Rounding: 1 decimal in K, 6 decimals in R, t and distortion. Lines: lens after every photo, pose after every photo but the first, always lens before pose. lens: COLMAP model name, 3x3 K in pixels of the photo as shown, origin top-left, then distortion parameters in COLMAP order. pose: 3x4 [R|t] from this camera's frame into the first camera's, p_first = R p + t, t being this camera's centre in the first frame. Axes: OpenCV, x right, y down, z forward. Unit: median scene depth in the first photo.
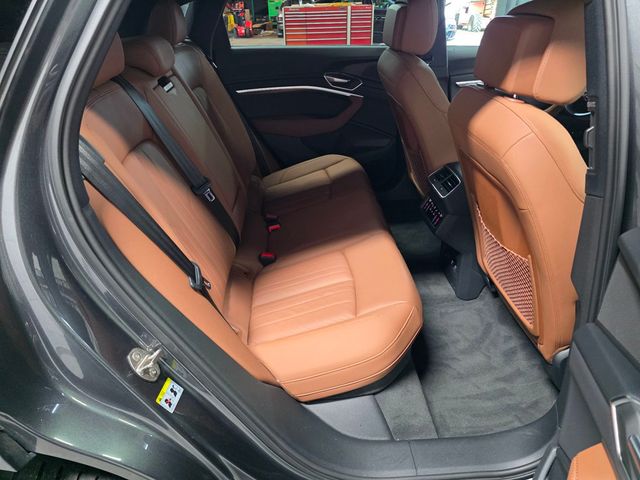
lens RADIAL K [[544.4, 0, 320.0], [0, 544.4, 240.0], [0, 0, 1]] dist [0.091439, -0.194498]
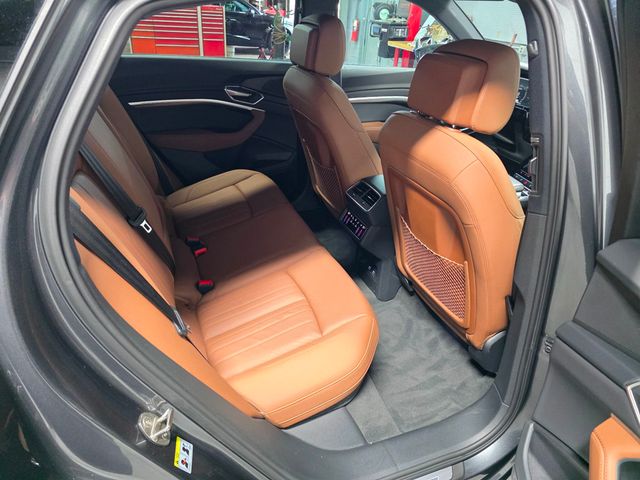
lens RADIAL K [[544.4, 0, 320.0], [0, 544.4, 240.0], [0, 0, 1]] dist [0.091439, -0.194498]
pose [[0.919349, -0.087063, 0.383689, -0.287234], [0.075891, 0.996136, 0.044192, -0.077327], [-0.386054, -0.011510, 0.922405, 0.040845]]
